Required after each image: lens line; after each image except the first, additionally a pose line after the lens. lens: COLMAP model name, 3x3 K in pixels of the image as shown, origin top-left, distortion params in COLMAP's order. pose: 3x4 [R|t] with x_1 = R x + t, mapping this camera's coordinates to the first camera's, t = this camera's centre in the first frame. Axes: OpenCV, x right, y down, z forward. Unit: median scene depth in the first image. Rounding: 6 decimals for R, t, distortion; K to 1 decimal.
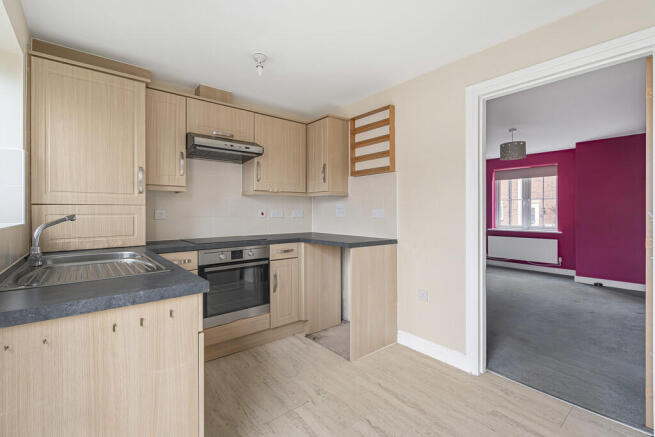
lens RADIAL K [[295.8, 0, 330.3], [0, 295.8, 211.9], [0, 0, 1]] dist [0.001602, -0.001389]
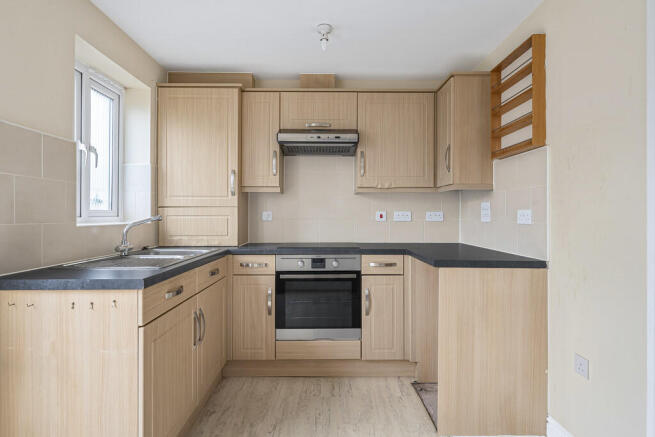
lens RADIAL K [[379.5, 0, 328.0], [0, 379.5, 215.1], [0, 0, 1]] dist [0.003073, -0.002900]
pose [[0.774409, 0.003949, -0.632673, 0.384404], [-0.002762, 0.999992, 0.002860, 0.000587], [0.632679, -0.000468, 0.774414, 0.151798]]
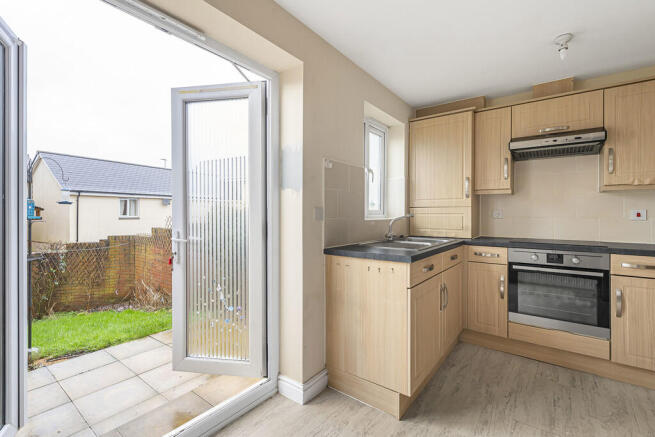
lens RADIAL K [[295.8, 0, 323.3], [0, 295.8, 212.6], [0, 0, 1]] dist [0.001602, -0.001389]
pose [[0.216661, 0.001482, -0.976246, 0.406291], [-0.002271, 0.999997, 0.001014, 0.001865], [0.976244, 0.001997, 0.216663, 0.088568]]
